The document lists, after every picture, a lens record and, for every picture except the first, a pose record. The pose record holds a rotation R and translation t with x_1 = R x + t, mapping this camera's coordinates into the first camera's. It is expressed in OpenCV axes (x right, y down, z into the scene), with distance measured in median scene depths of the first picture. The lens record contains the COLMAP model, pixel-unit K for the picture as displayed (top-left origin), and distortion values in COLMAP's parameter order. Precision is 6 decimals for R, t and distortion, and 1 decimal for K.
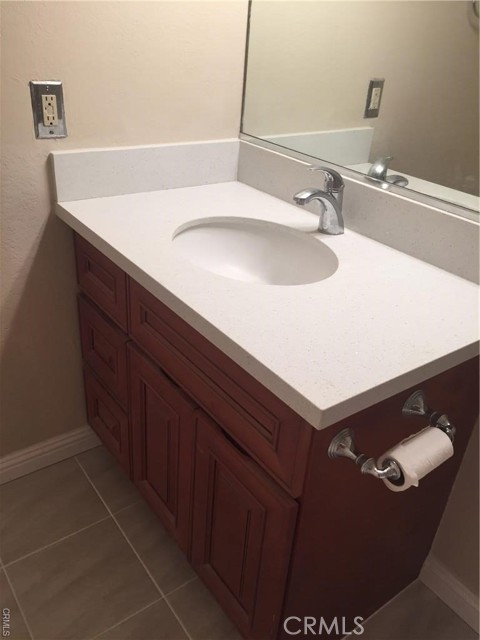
lens RADIAL K [[542.0, 0, 240.0], [0, 542.0, 320.0], [0, 0, 1]] dist [0.045453, -0.001885]
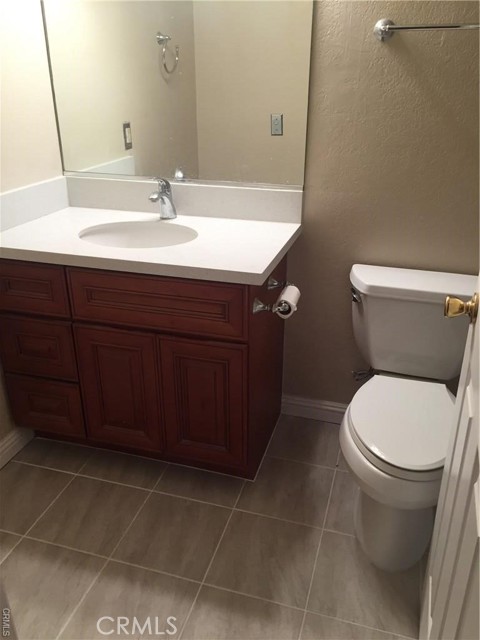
lens RADIAL K [[542.0, 0, 240.0], [0, 542.0, 320.0], [0, 0, 1]] dist [0.045453, -0.001885]
pose [[0.799105, -0.312200, 0.513773, -0.528549], [0.343683, 0.938408, 0.035680, 0.118279], [-0.493267, 0.148063, 0.857184, -0.365195]]
